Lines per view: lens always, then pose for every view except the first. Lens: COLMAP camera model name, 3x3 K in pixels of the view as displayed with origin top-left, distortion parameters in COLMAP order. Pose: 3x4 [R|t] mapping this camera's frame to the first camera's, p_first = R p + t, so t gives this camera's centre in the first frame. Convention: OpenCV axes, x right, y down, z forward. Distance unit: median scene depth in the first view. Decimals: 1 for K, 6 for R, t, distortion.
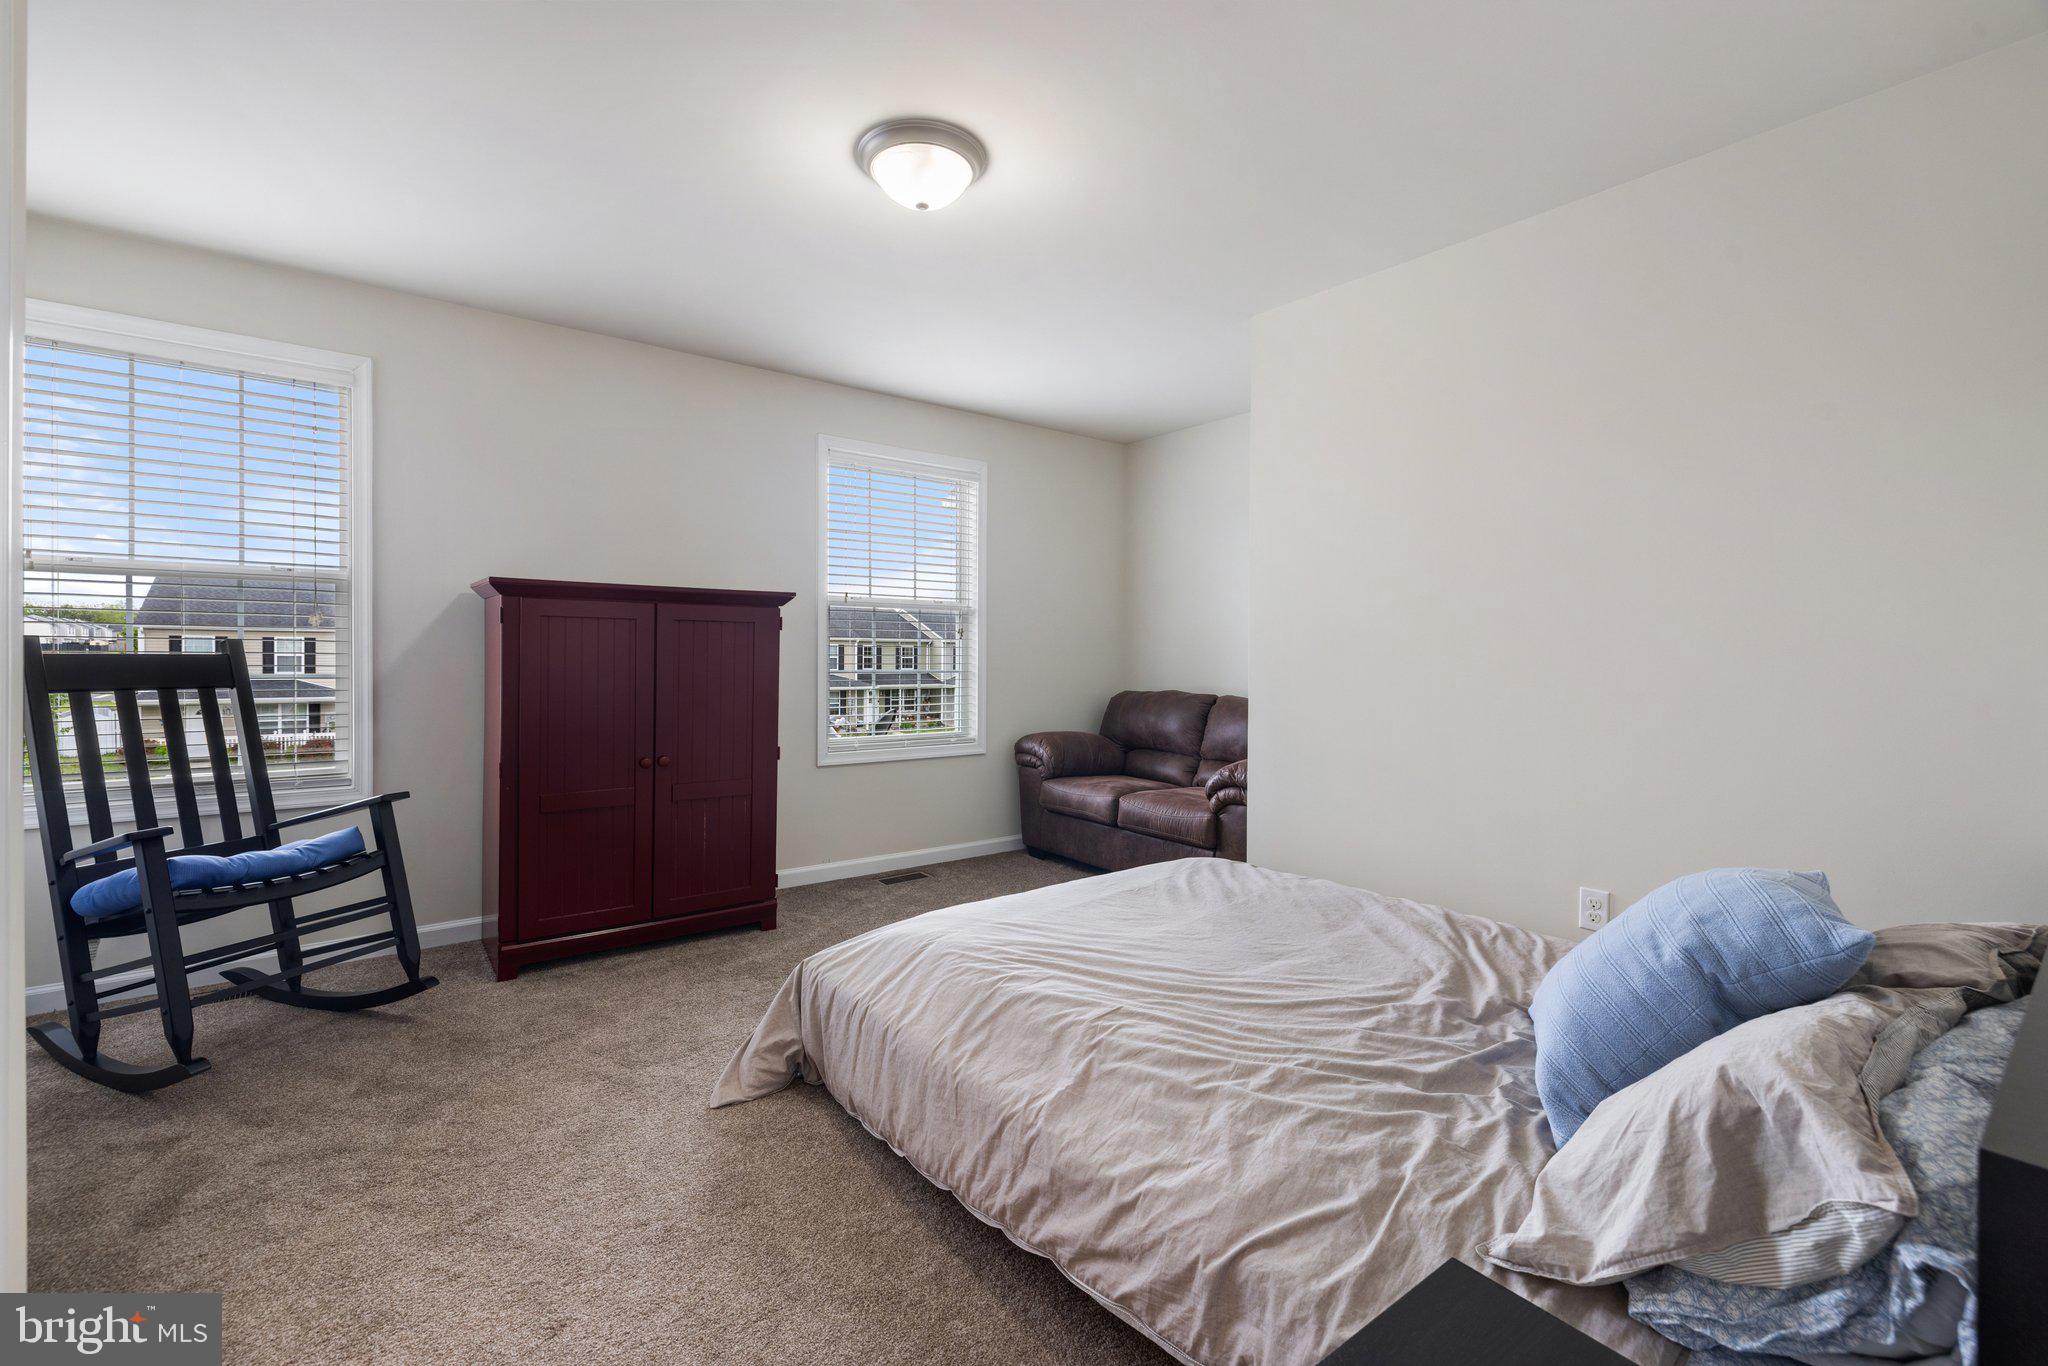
lens RADIAL K [[864.4, 0, 1038.4], [0, 864.4, 674.2], [0, 0, 1]] dist [0.021047, 0.000133]
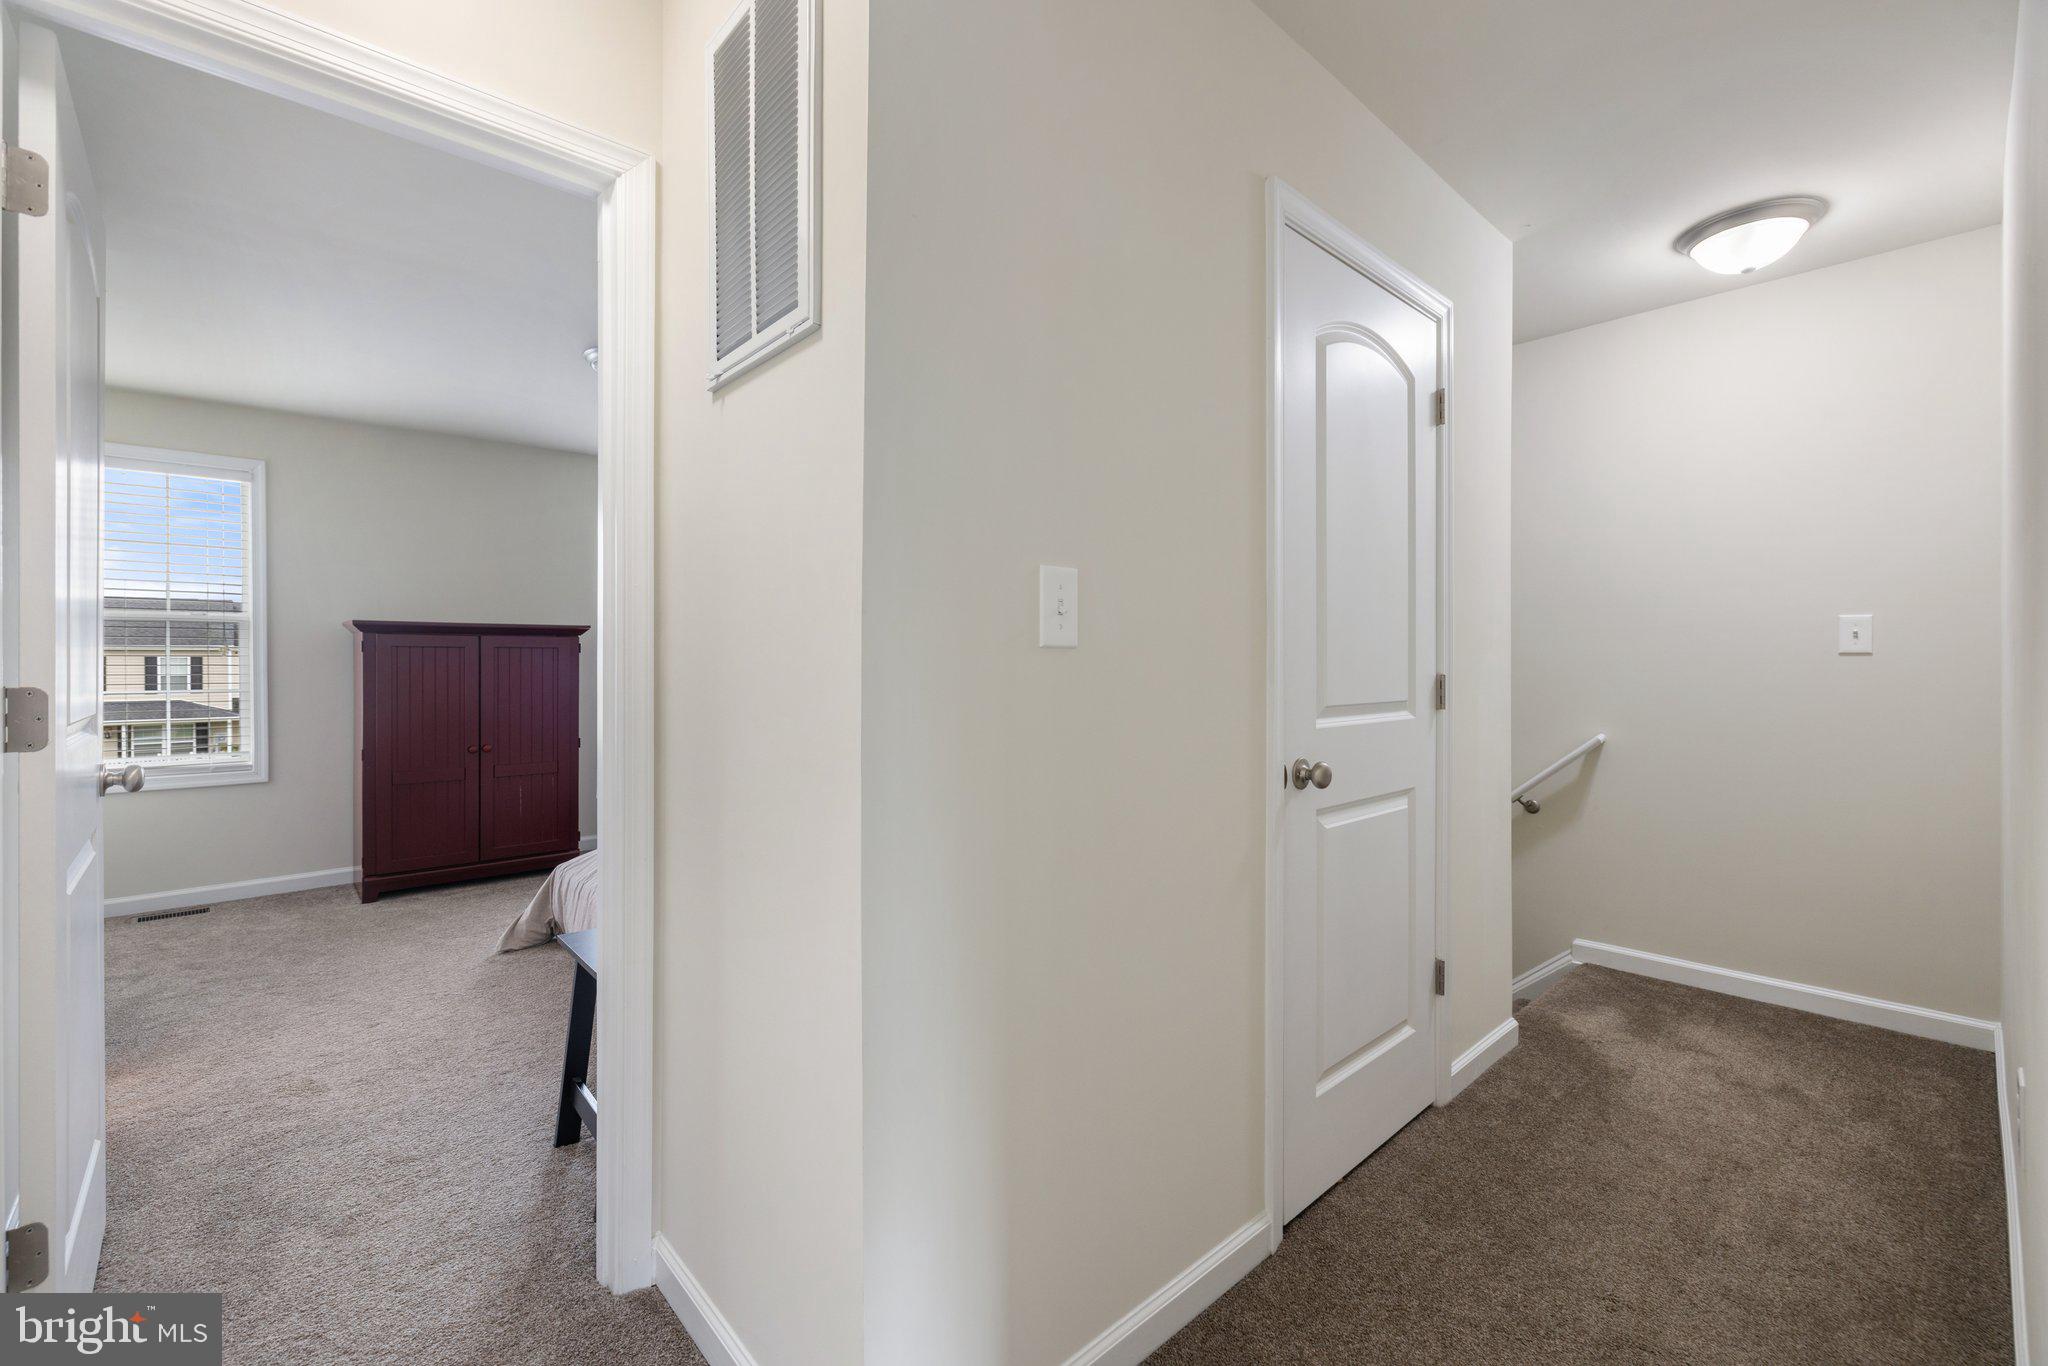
lens RADIAL K [[864.4, 0, 1009.0], [0, 864.4, 677.9], [0, 0, 1]] dist [0.021047, 0.000133]
pose [[0.998515, -0.012207, 0.053087, 0.337633], [0.012524, 0.999906, -0.005634, 0.005045], [-0.053014, 0.006290, 0.998574, -0.449185]]
